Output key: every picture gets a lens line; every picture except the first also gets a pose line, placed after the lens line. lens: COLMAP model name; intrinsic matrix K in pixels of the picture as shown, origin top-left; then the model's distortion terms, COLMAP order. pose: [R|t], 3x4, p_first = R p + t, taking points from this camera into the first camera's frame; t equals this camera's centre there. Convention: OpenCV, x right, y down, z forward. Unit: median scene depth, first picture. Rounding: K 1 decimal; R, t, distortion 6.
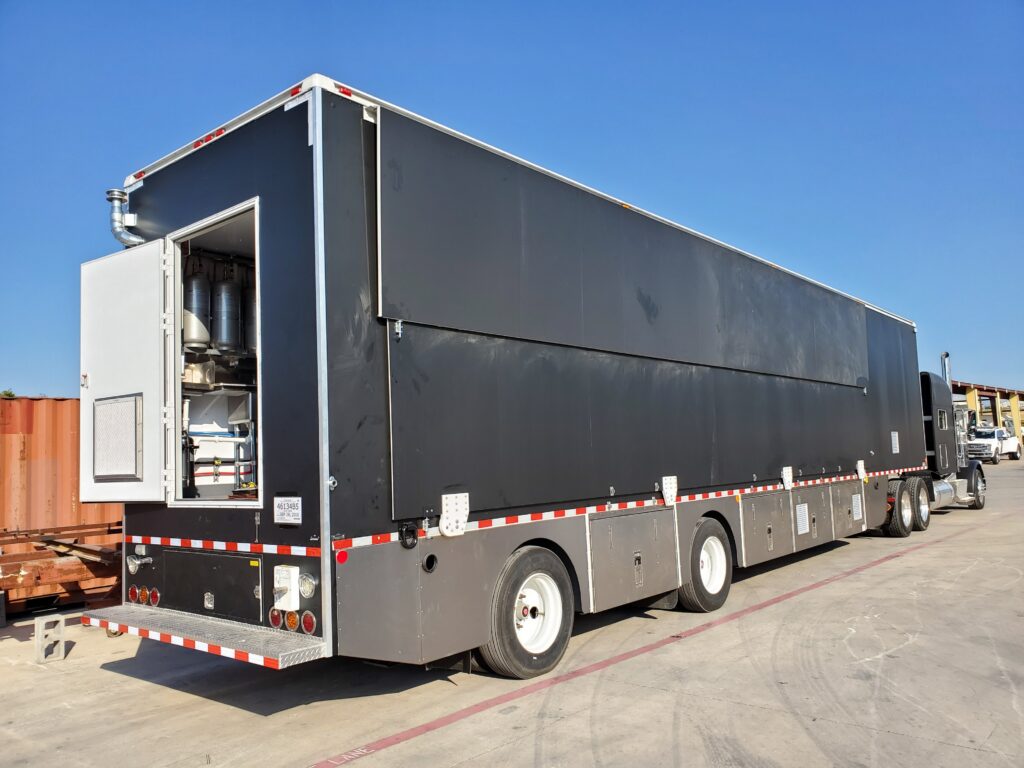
lens RADIAL K [[807.9, 0, 512.2], [0, 807.9, 387.8], [0, 0, 1]] dist [-0.036749, -0.030914]
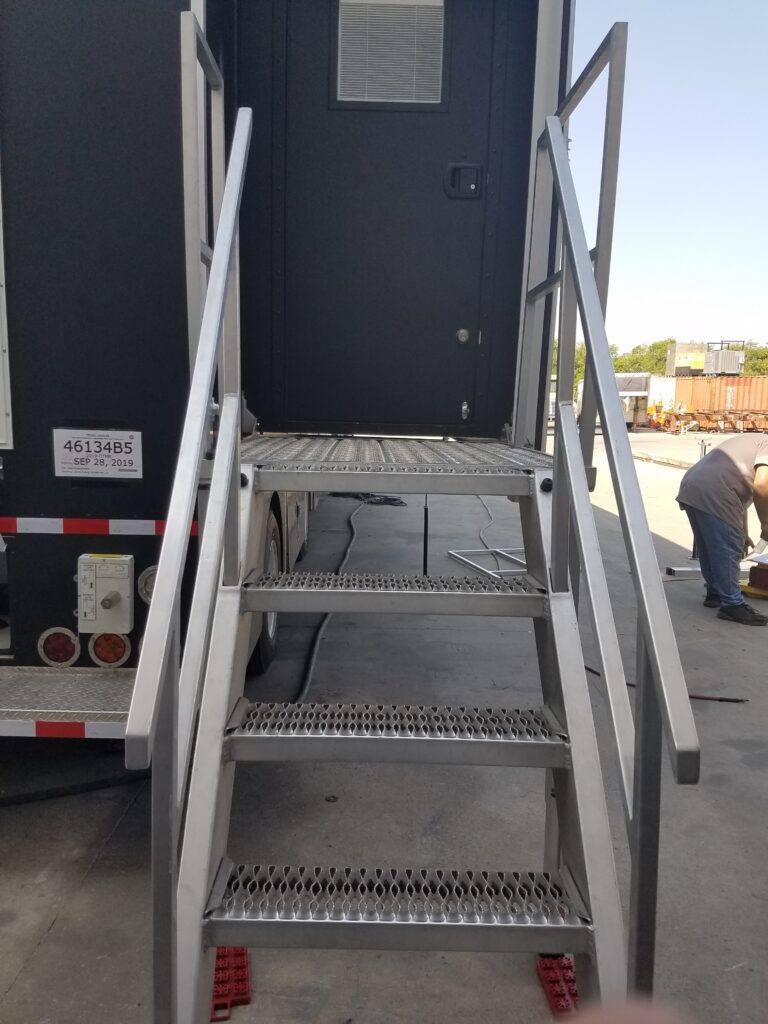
lens RADIAL K [[803.3, 0, 384.6], [0, 803.3, 507.9], [0, 0, 1]] dist [0.017557, -0.014016]
pose [[0.744527, -0.024780, 0.667133, -0.496642], [-0.118752, 0.978458, 0.168872, 0.073593], [-0.656946, -0.204953, 0.725546, 0.475697]]
